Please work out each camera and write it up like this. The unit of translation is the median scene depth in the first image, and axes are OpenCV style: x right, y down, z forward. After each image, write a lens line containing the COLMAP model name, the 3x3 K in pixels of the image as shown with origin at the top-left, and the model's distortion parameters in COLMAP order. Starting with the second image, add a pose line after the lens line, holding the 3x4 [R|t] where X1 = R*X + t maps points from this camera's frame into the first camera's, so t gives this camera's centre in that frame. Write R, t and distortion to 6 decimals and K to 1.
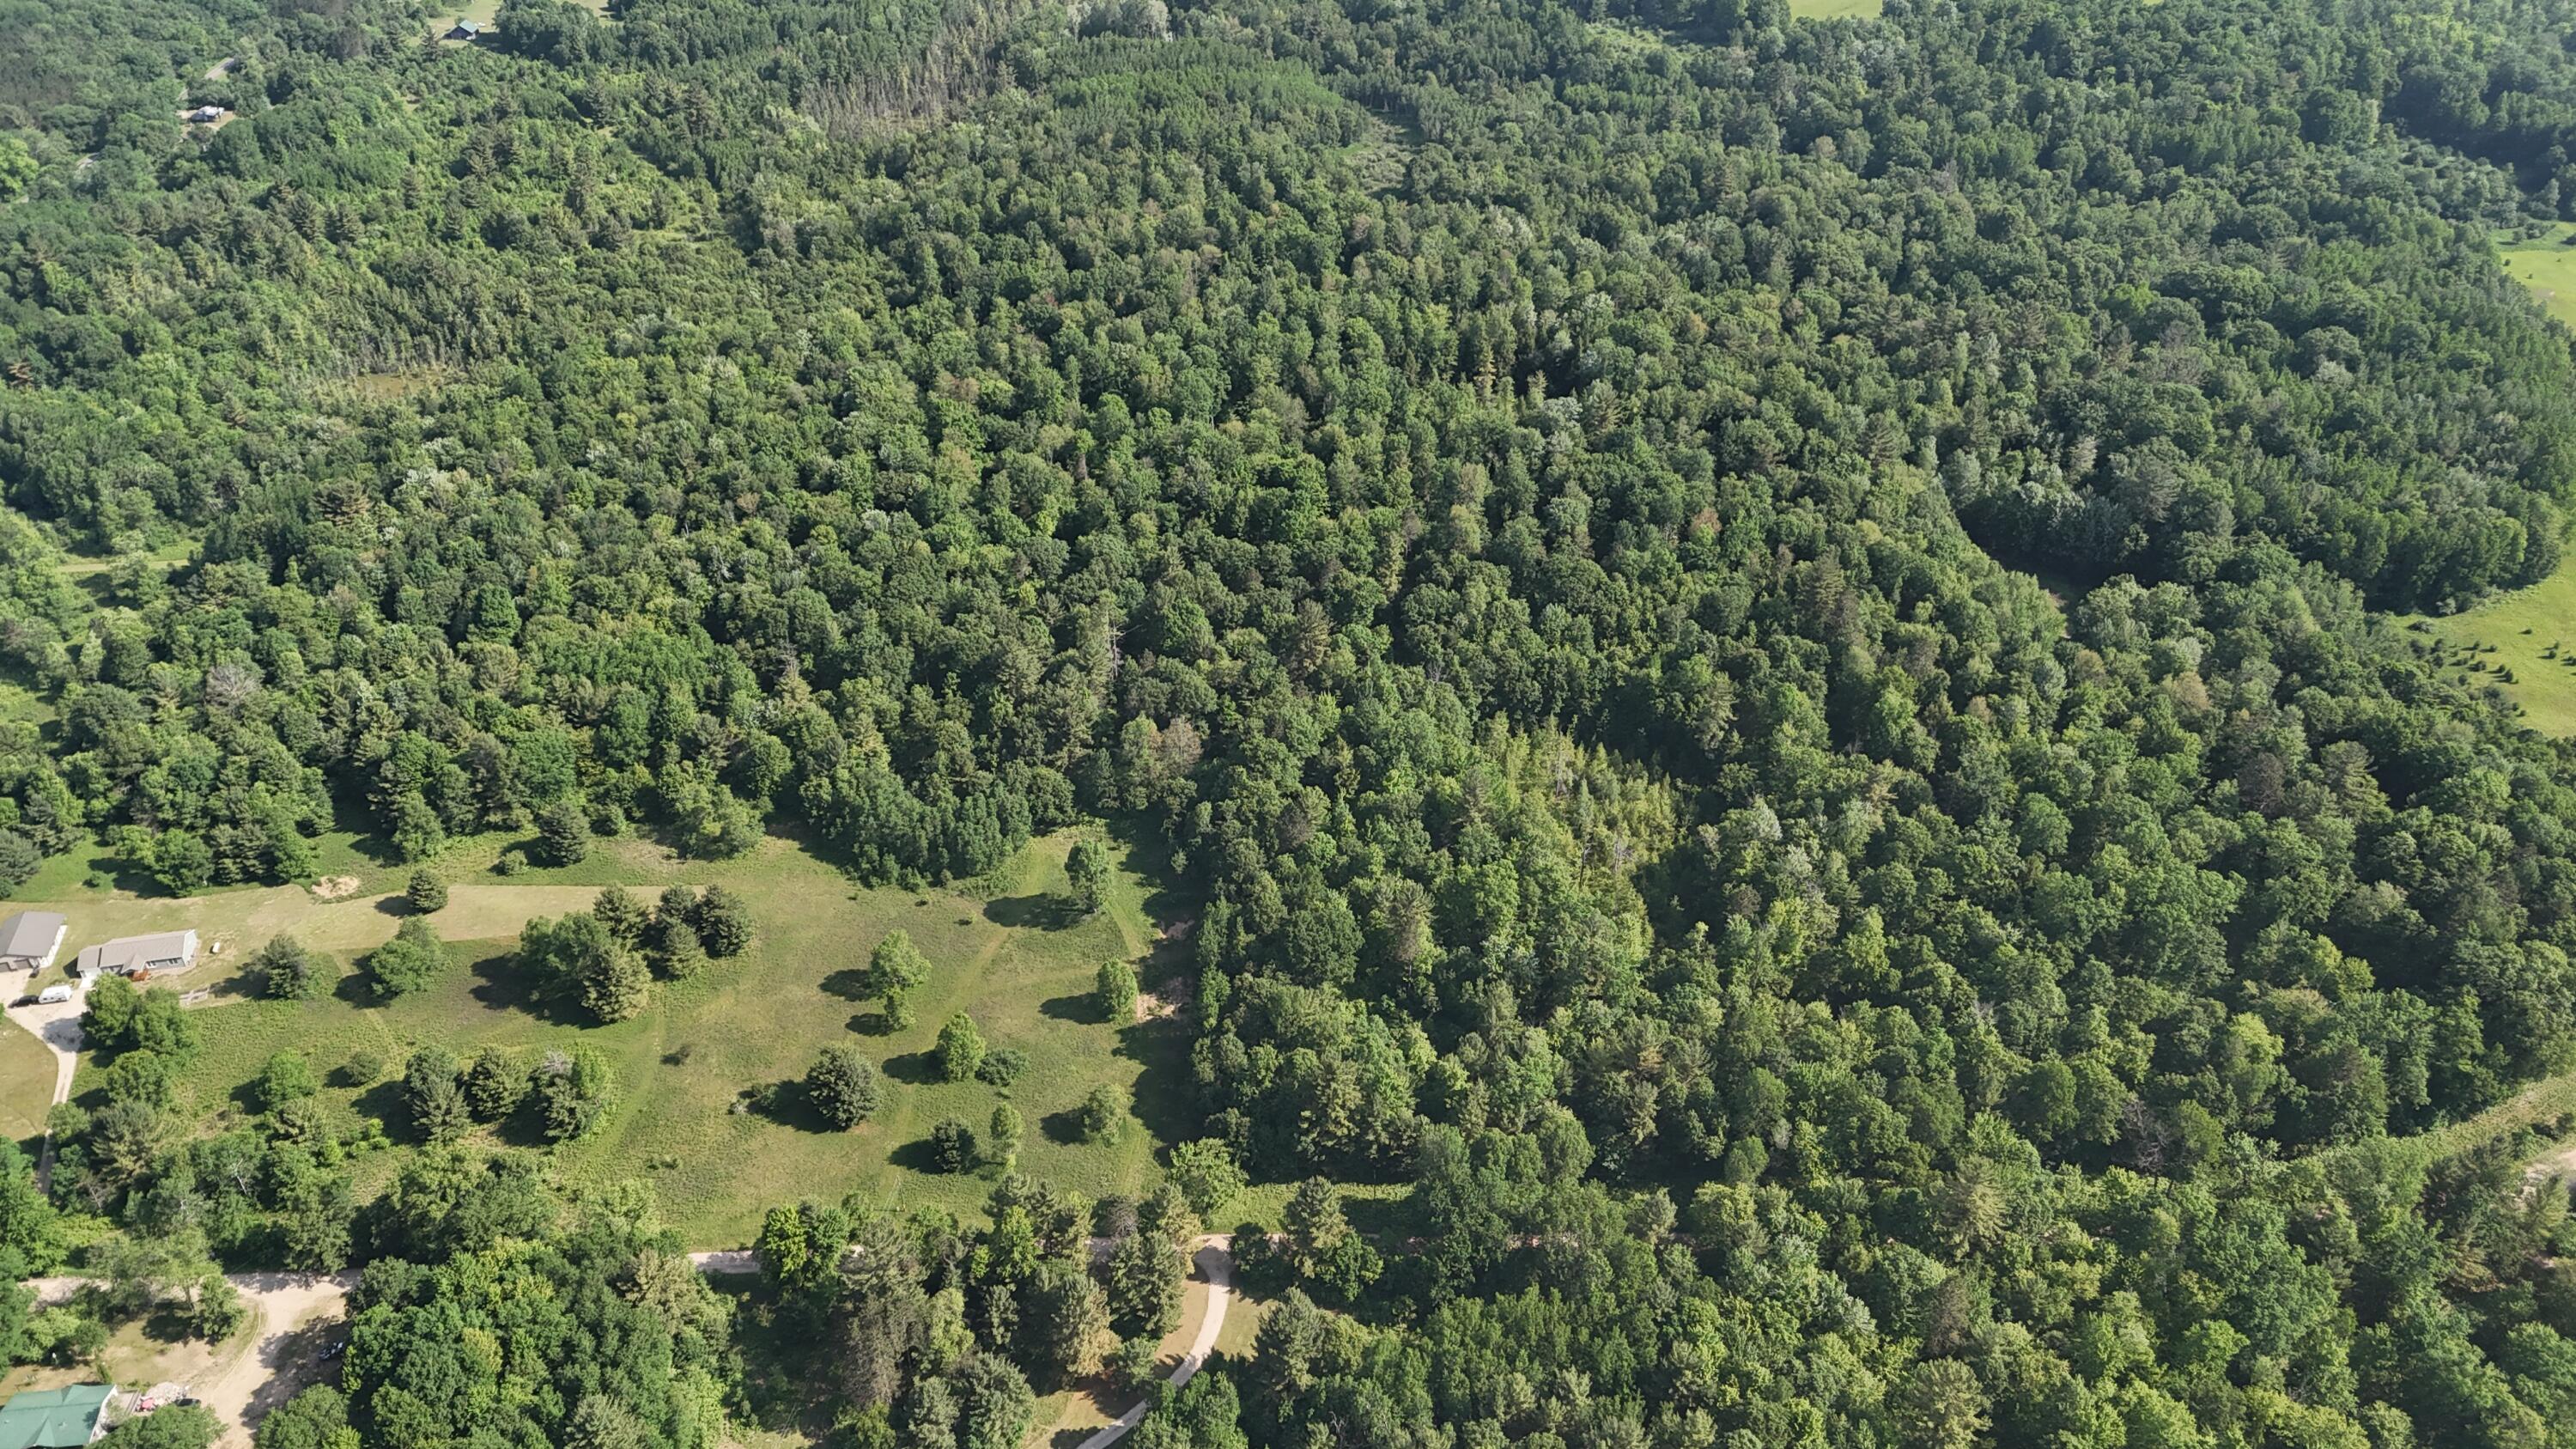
lens RADIAL K [[1887.6, 0, 1289.7], [0, 1887.6, 718.1], [0, 0, 1]] dist [0.074988, -0.064777]
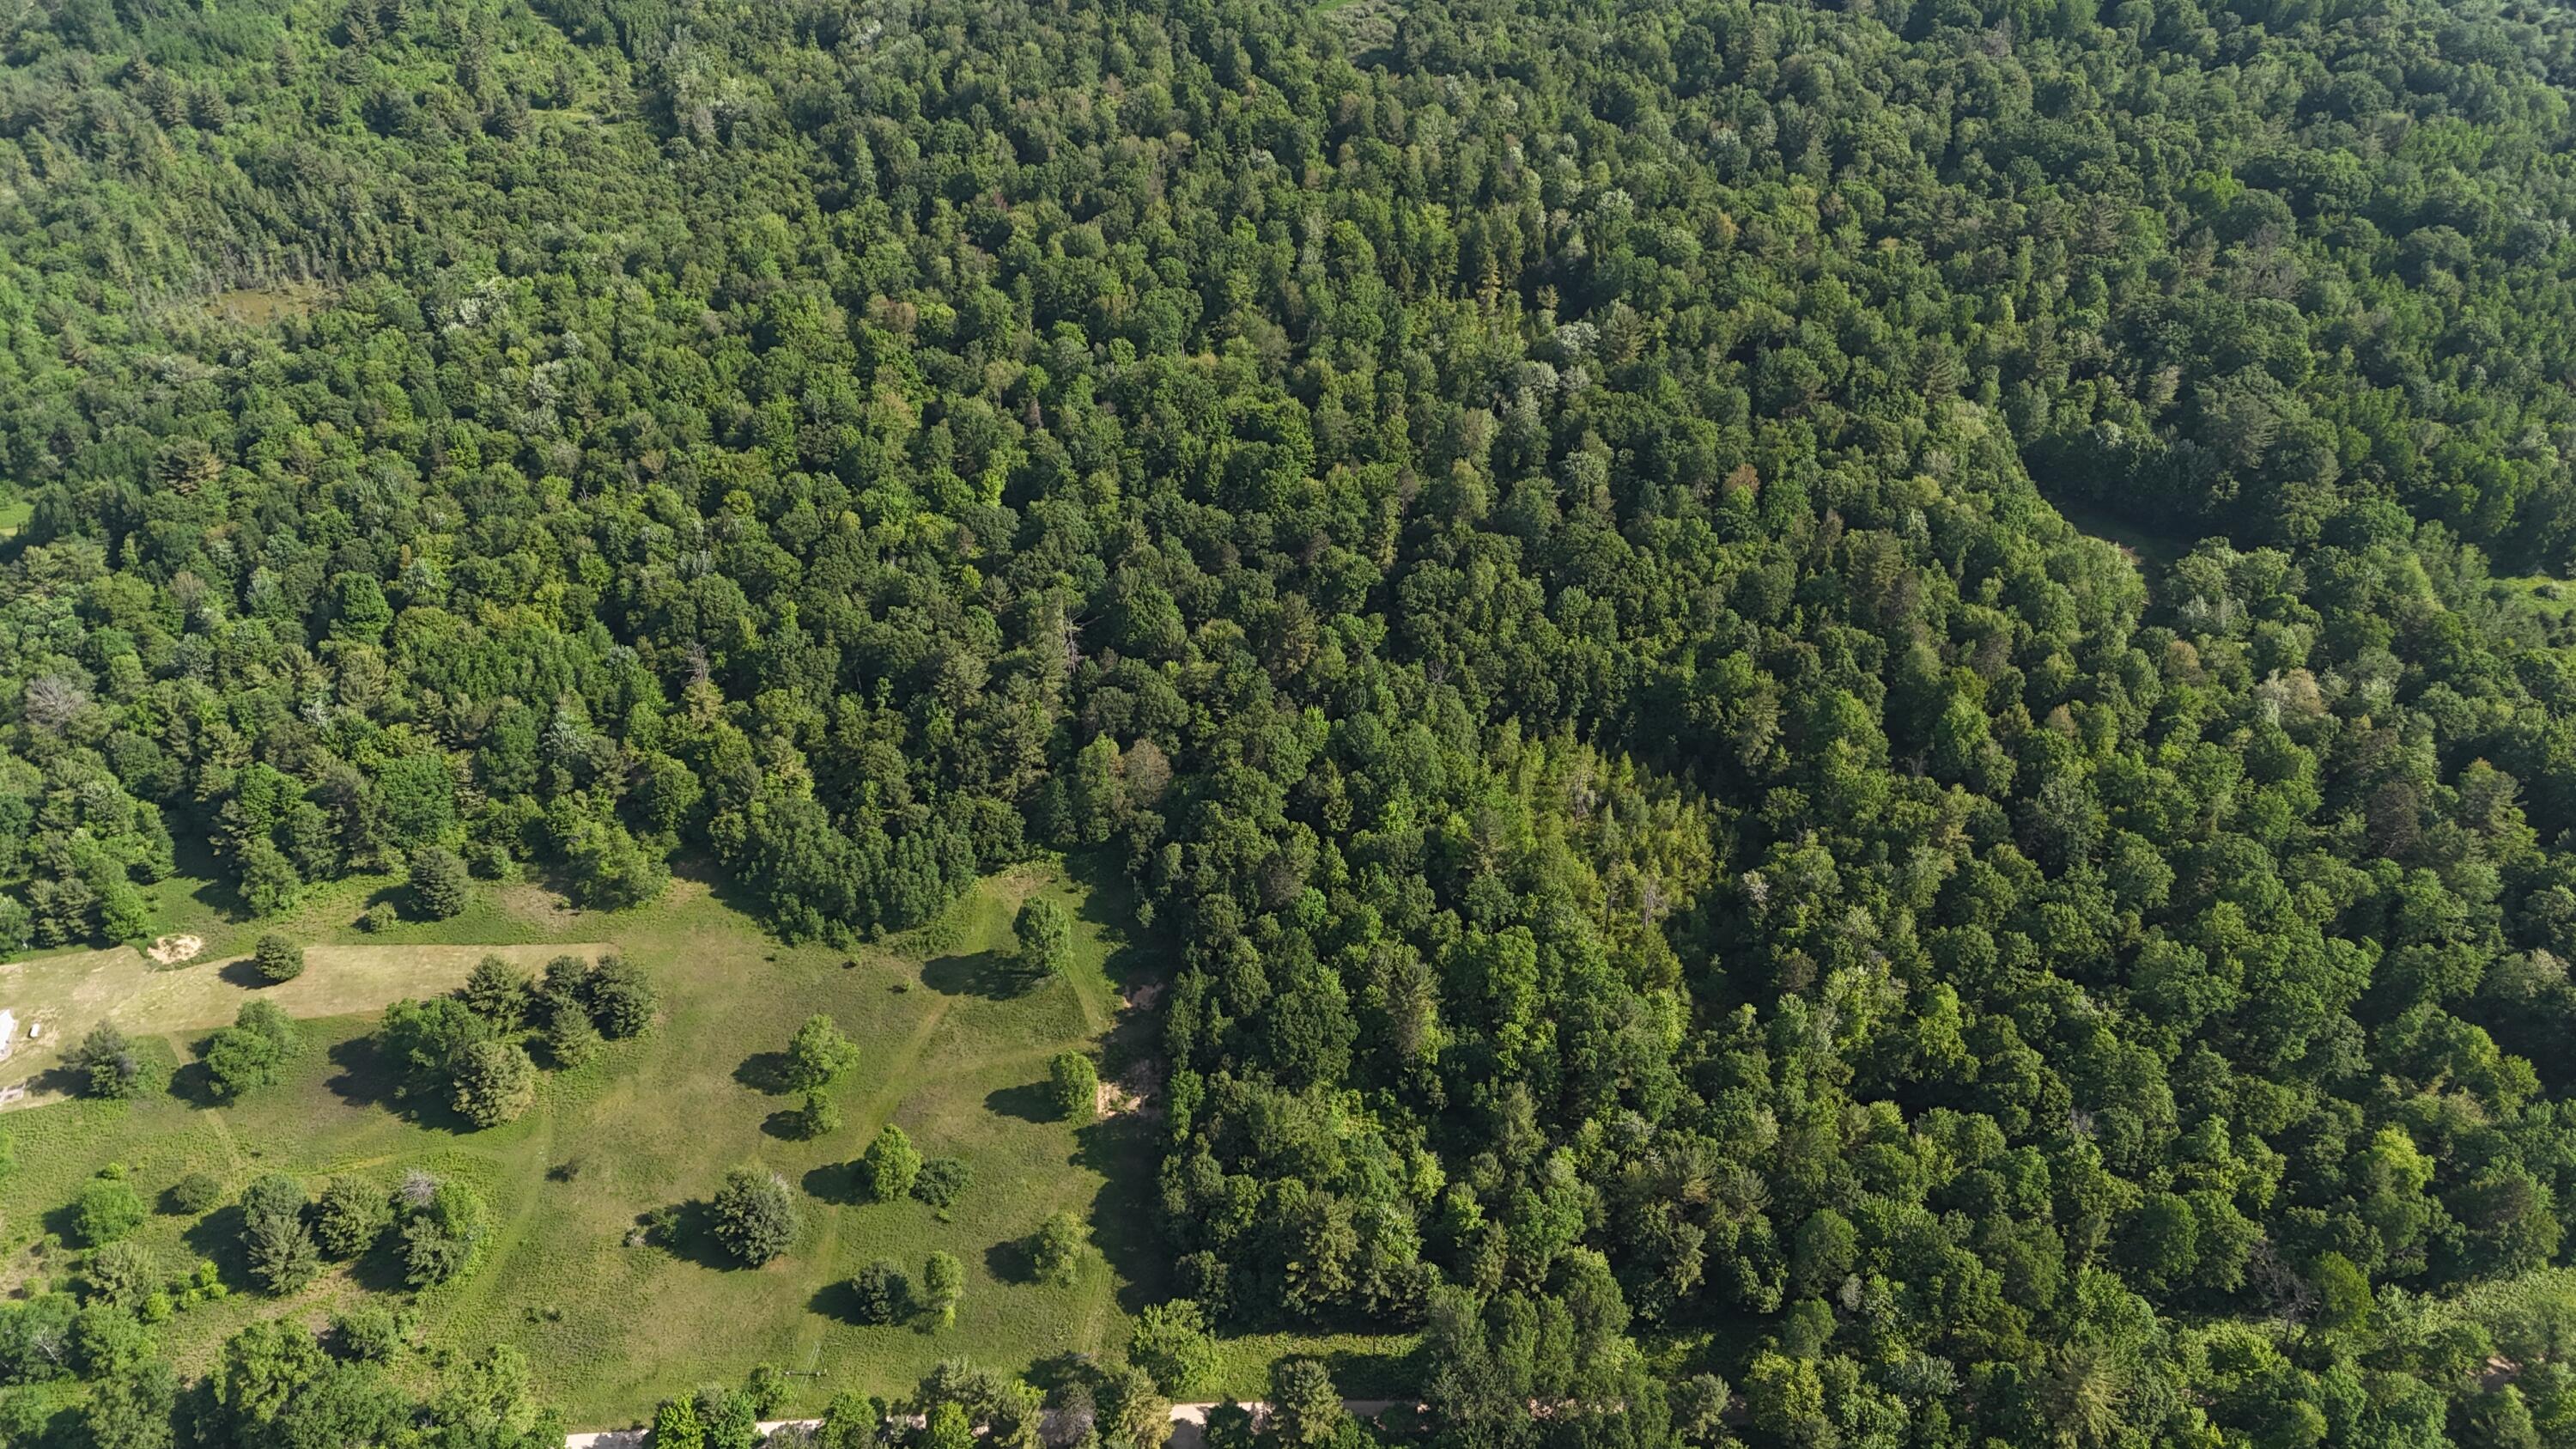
lens RADIAL K [[1887.6, 0, 1289.7], [0, 1887.6, 718.1], [0, 0, 1]] dist [0.074988, -0.064777]
pose [[0.999938, -0.009269, 0.006216, 0.002629], [0.008650, 0.995616, 0.093134, -0.074059], [-0.007052, -0.093074, 0.995634, 0.109434]]
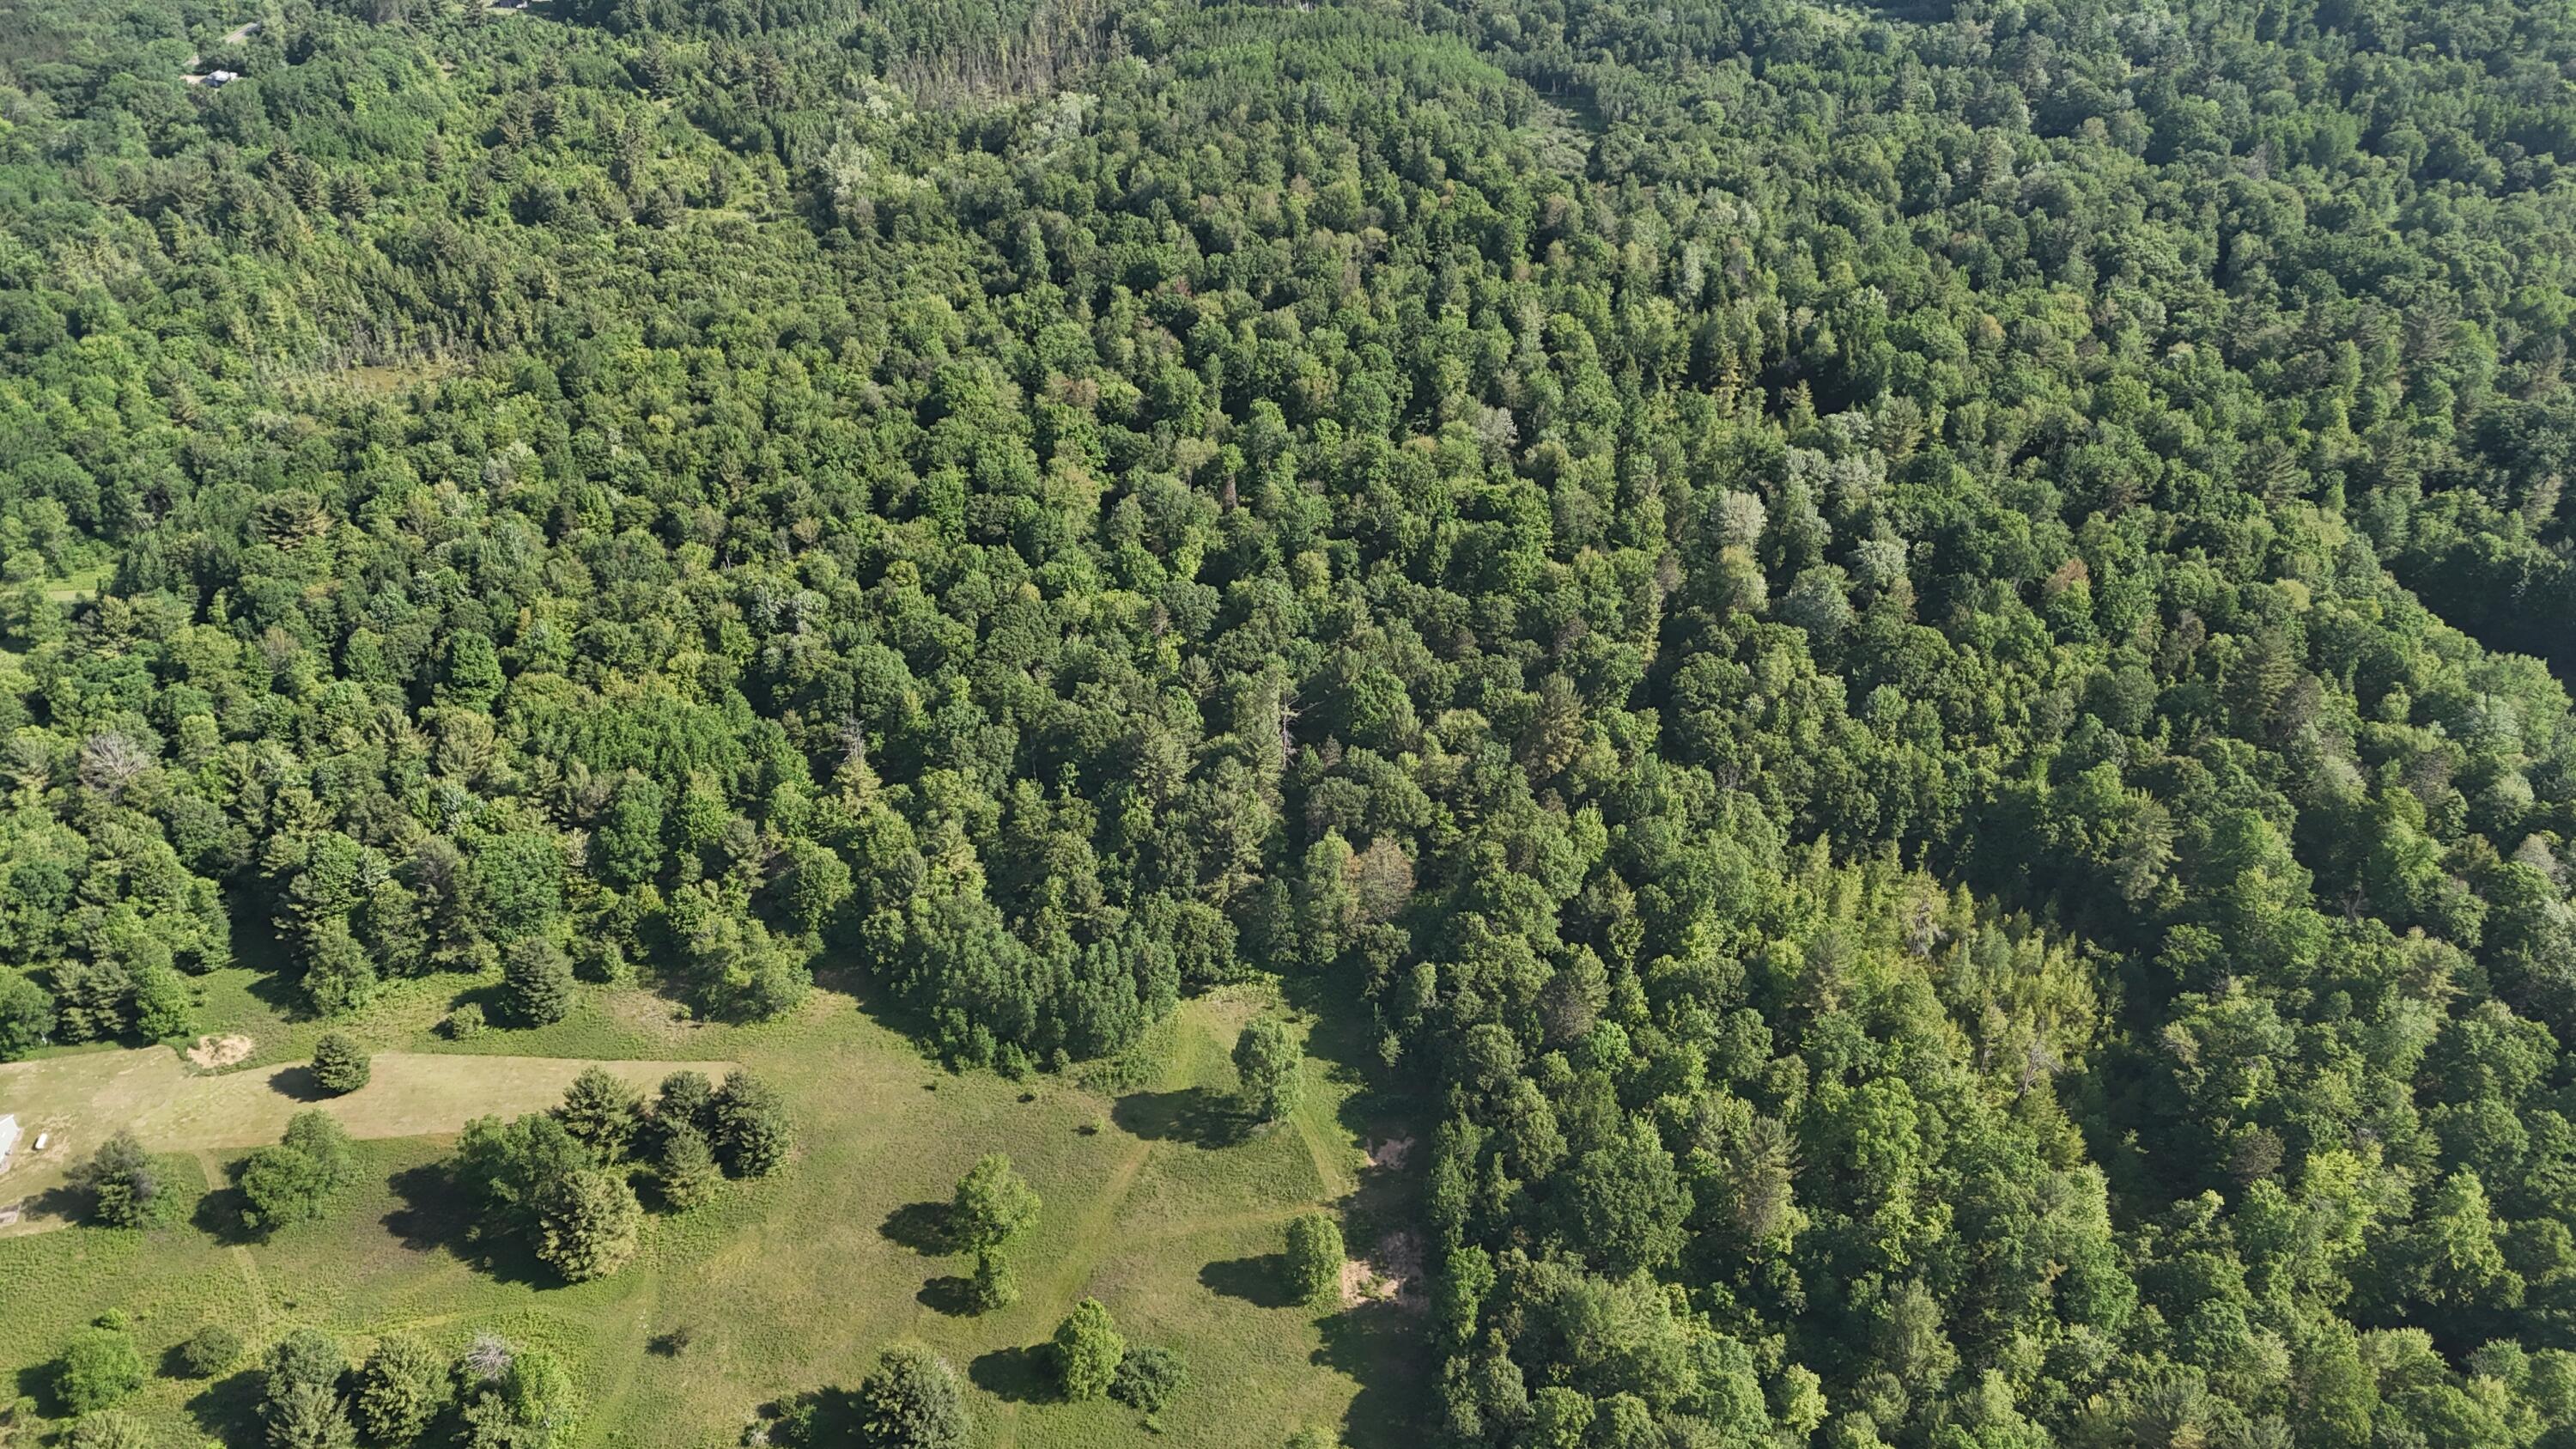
lens RADIAL K [[1887.6, 0, 1289.7], [0, 1887.6, 718.1], [0, 0, 1]] dist [0.074988, -0.064777]
pose [[0.999214, 0.021687, -0.033191, -0.059345], [-0.022328, 0.999569, -0.019079, -0.025604], [0.032763, 0.019805, 0.999267, 0.229409]]
